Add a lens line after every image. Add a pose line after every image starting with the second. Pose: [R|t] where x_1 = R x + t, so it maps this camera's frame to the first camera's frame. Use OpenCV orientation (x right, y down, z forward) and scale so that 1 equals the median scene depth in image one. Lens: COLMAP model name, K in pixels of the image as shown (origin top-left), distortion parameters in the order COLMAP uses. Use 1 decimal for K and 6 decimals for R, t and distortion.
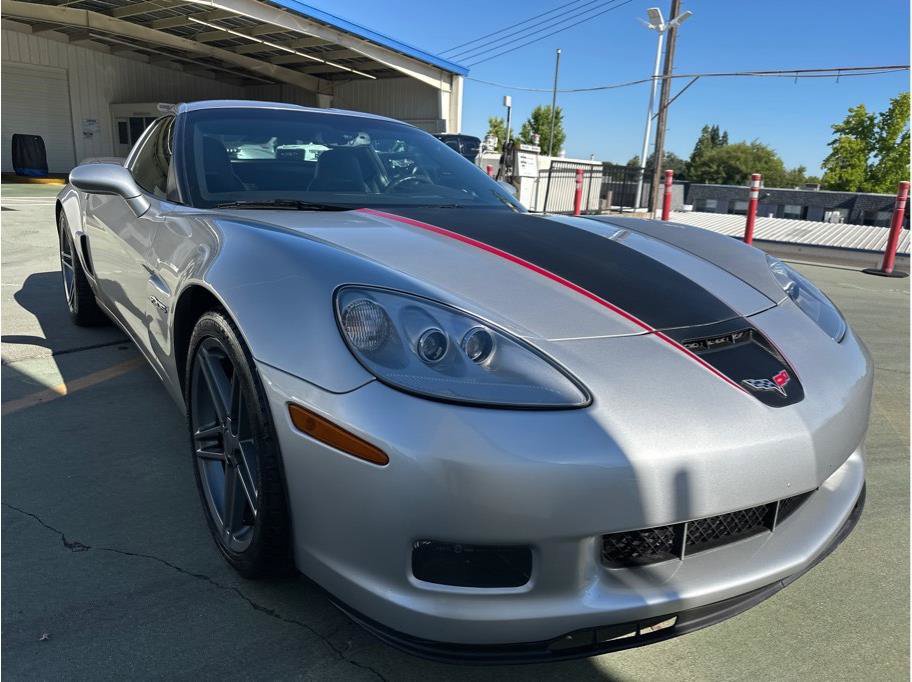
lens RADIAL K [[638.1, 0, 463.2], [0, 638.1, 346.7], [0, 0, 1]] dist [0.004196, -0.004535]
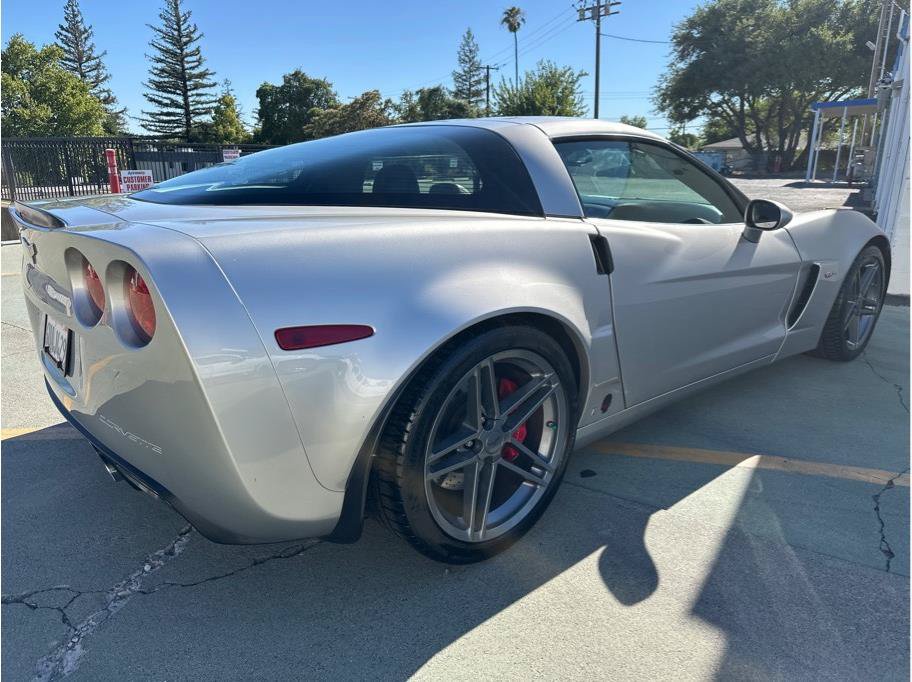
lens RADIAL K [[647.8, 0, 459.2], [0, 647.8, 331.3], [0, 0, 1]] dist [-0.000565, -0.002826]
pose [[-0.081754, -0.313146, 0.946180, -0.173981], [0.254474, 0.911332, 0.323600, -0.061209], [-0.963618, 0.267234, 0.005183, 0.167583]]
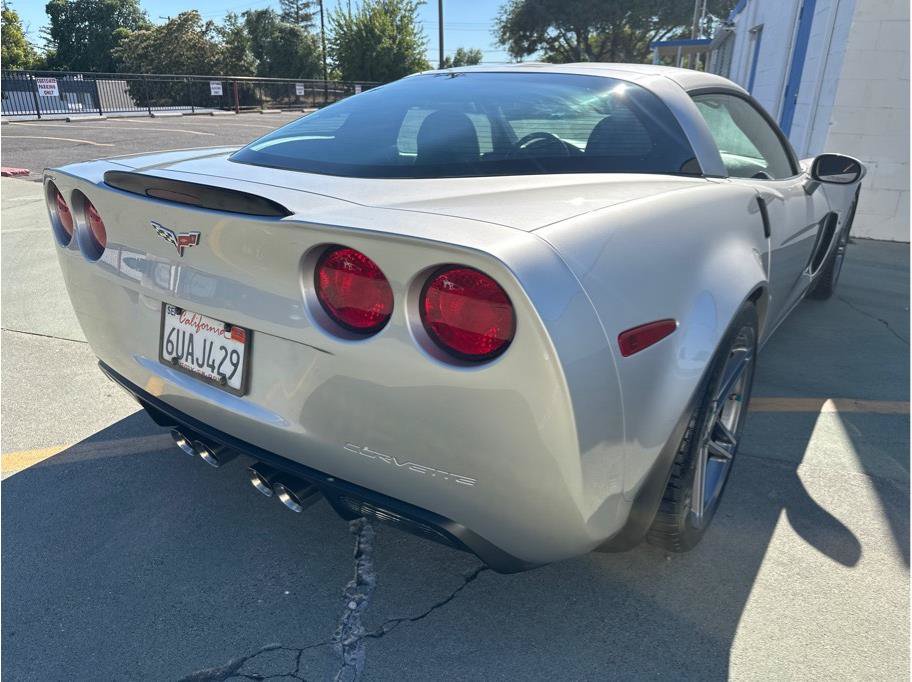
lens RADIAL K [[653.8, 0, 454.4], [0, 653.8, 329.6], [0, 0, 1]] dist [0.004731, -0.023298]
pose [[-0.313458, -0.383833, 0.868572, -0.156224], [0.214026, 0.862578, 0.458424, -0.073432], [-0.925169, 0.329594, -0.188232, 0.207324]]
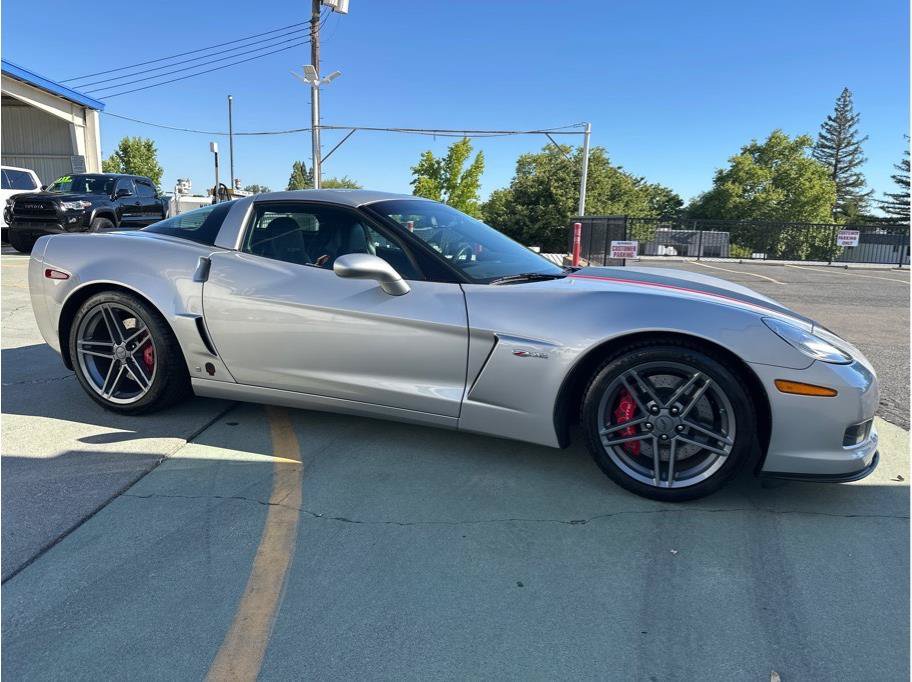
lens RADIAL K [[628.1, 0, 457.6], [0, 628.1, 345.4], [0, 0, 1]] dist [0.094892, -0.136541]
pose [[0.825894, -0.133131, 0.547882, -0.118995], [0.160377, 0.987054, -0.001911, -0.009458], [-0.540535, 0.089446, 0.836553, -0.007232]]
